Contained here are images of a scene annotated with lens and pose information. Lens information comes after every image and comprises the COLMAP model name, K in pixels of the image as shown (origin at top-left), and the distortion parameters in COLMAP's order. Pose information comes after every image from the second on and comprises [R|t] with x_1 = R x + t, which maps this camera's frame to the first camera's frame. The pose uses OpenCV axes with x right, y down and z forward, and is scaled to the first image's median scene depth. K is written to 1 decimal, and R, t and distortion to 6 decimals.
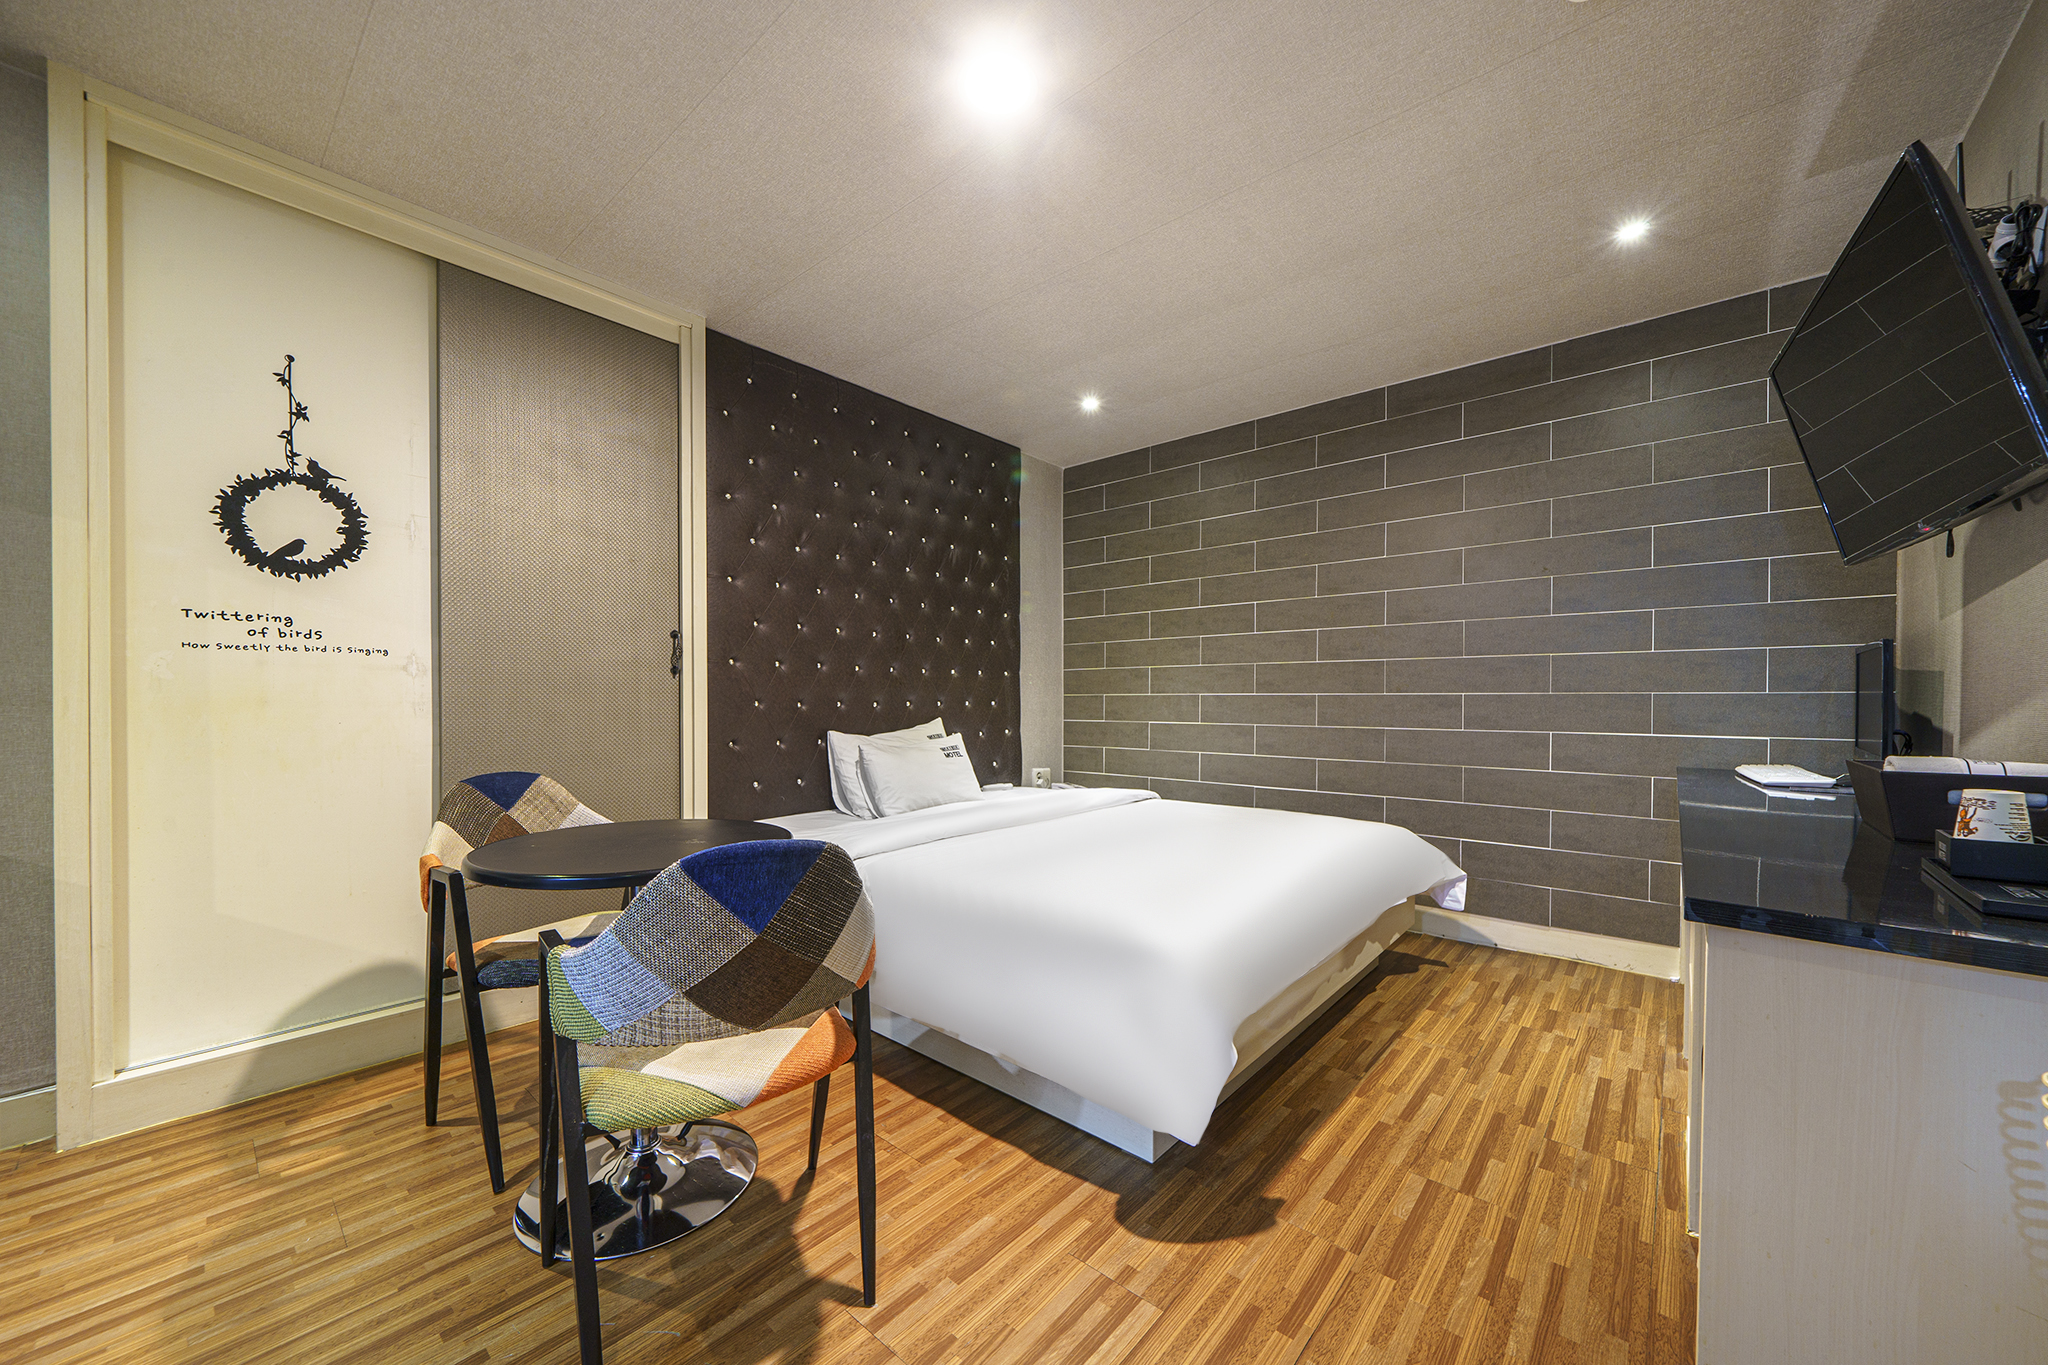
lens RADIAL K [[767.1, 0, 1029.5], [0, 767.1, 702.7], [0, 0, 1]] dist [0.000533, 0.000024]
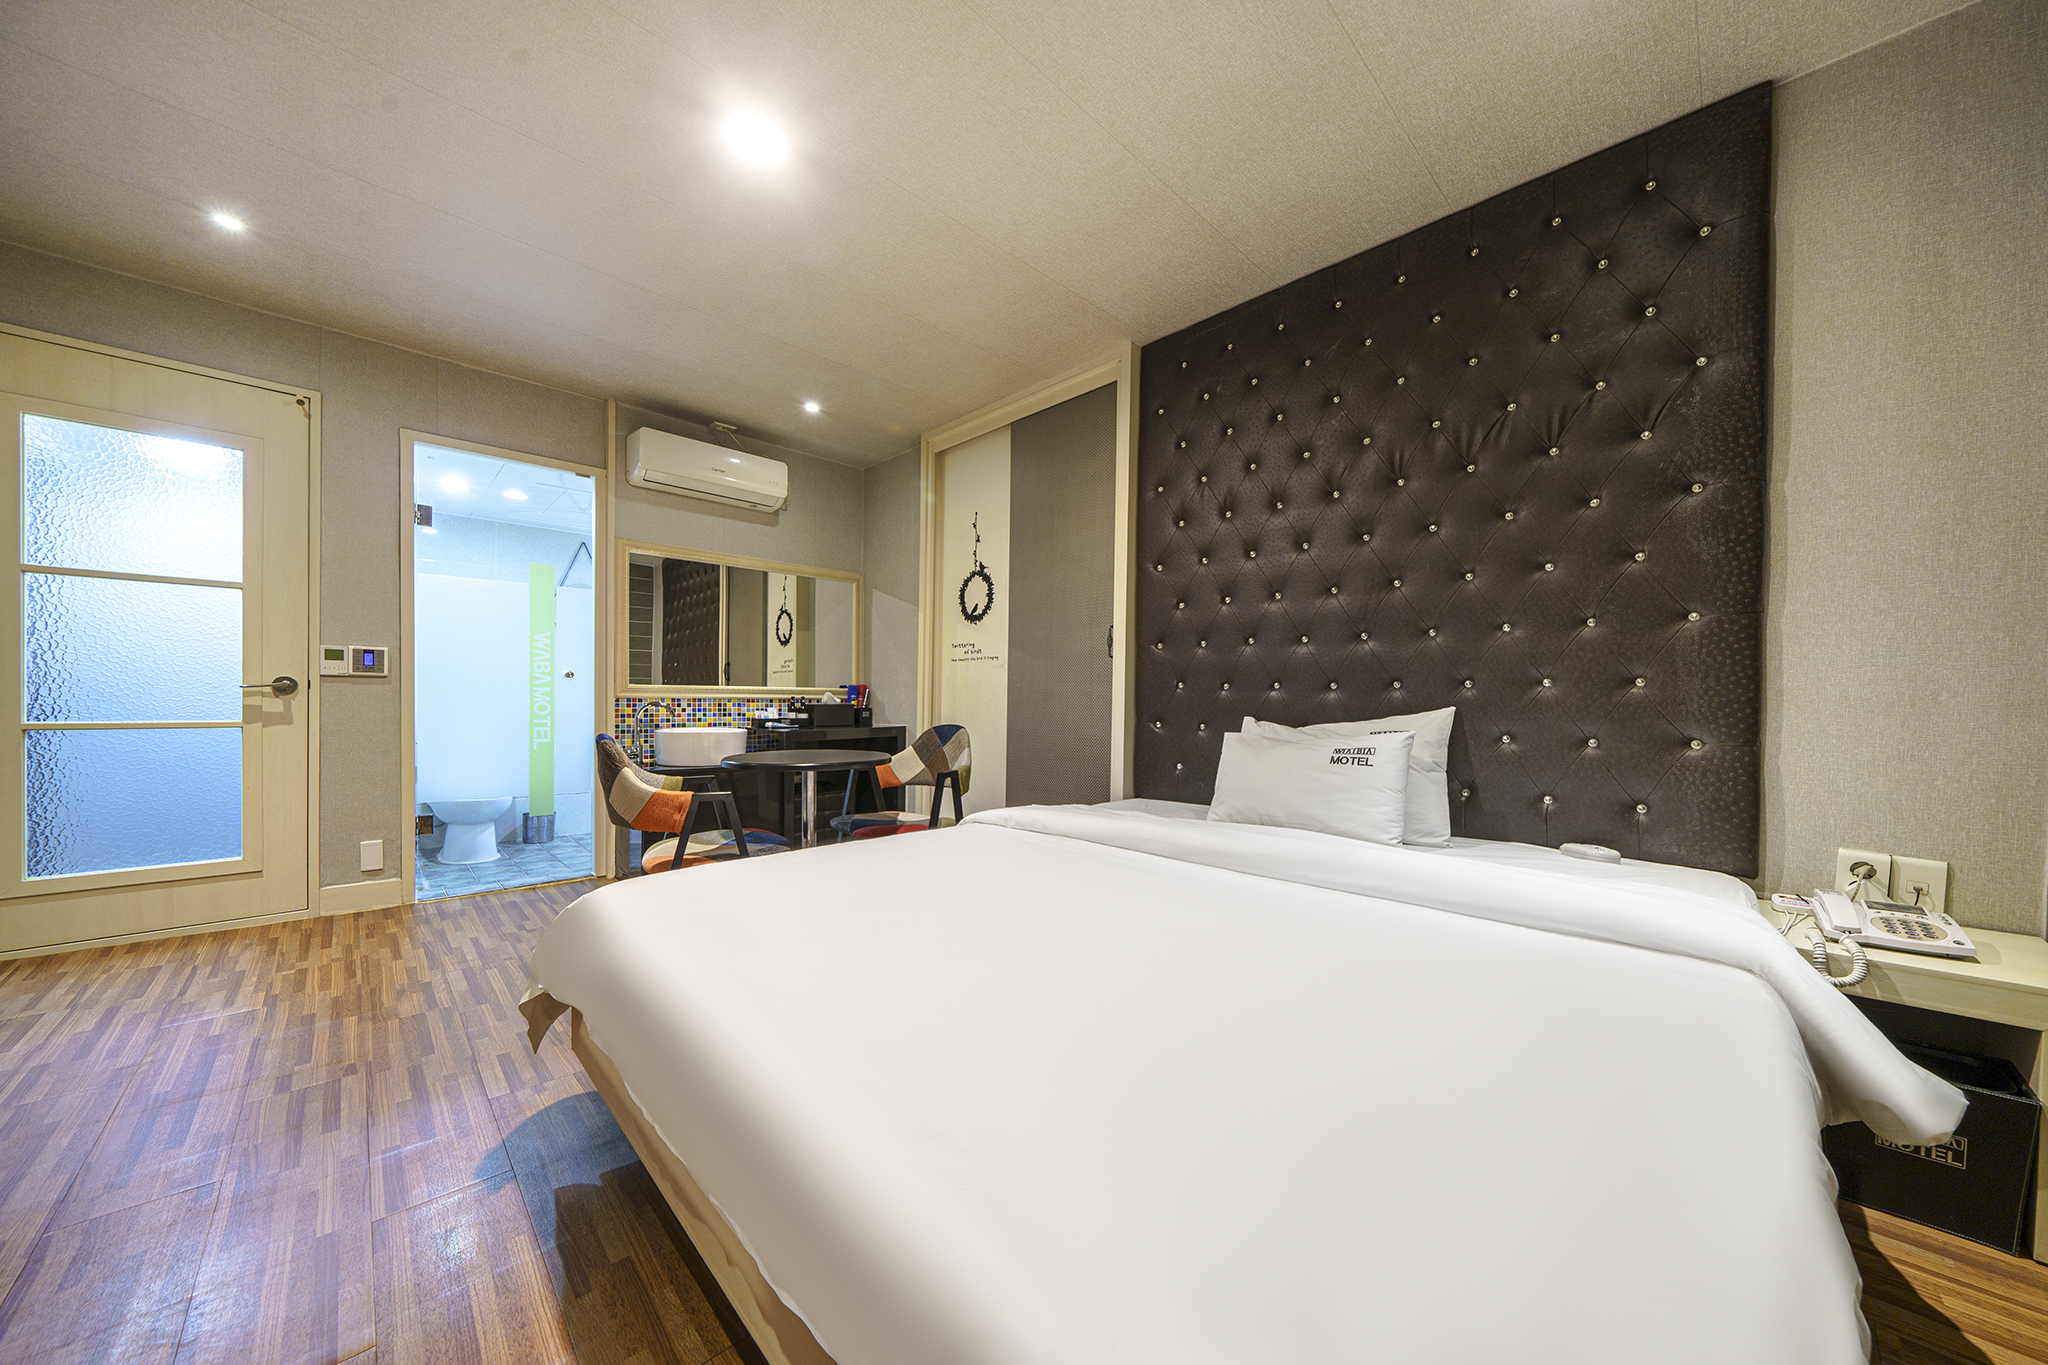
lens RADIAL K [[709.6, 0, 1034.7], [0, 709.6, 706.1], [0, 0, 1]] dist [-0.000276, -0.000066]
pose [[-0.096271, 0.008717, -0.995317, 0.860832], [-0.017065, 0.999800, 0.010407, 0.029932], [0.995209, 0.017987, -0.096103, 1.330473]]
